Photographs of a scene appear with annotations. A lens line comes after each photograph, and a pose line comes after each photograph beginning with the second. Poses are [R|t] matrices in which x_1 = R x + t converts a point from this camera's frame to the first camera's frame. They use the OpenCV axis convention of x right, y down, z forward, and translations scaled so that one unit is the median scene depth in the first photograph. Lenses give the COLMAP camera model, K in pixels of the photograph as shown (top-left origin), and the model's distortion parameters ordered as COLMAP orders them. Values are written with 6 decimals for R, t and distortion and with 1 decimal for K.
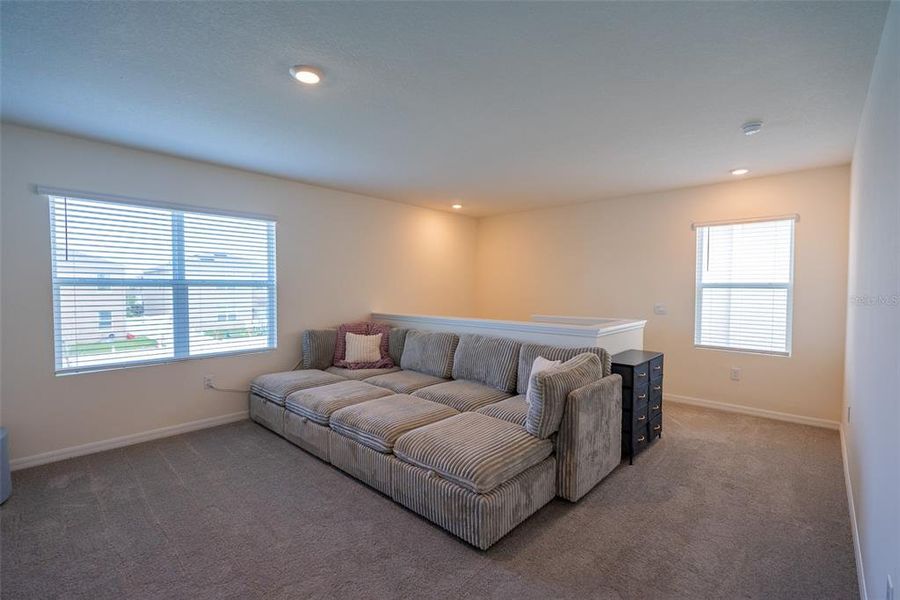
lens RADIAL K [[400.3, 0, 453.1], [0, 400.3, 295.1], [0, 0, 1]] dist [0.002715, 0.000412]
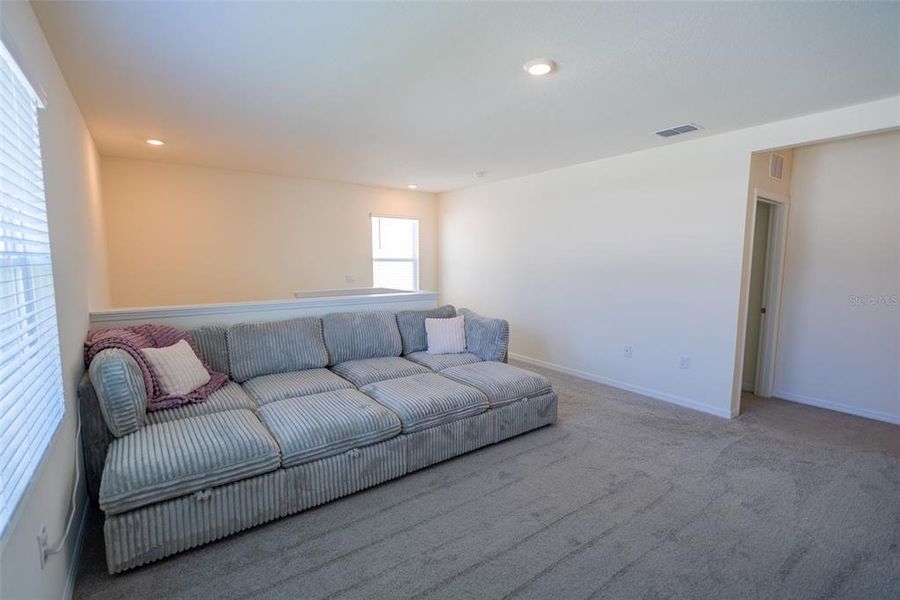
lens RADIAL K [[410.5, 0, 450.0], [0, 410.5, 300.0], [0, 0, 1]] dist [-0.001210, 0.000420]
pose [[0.189268, -0.101252, 0.976691, -0.983997], [0.003123, 0.994726, 0.102516, -0.038130], [-0.981921, -0.016352, 0.188586, 0.661507]]
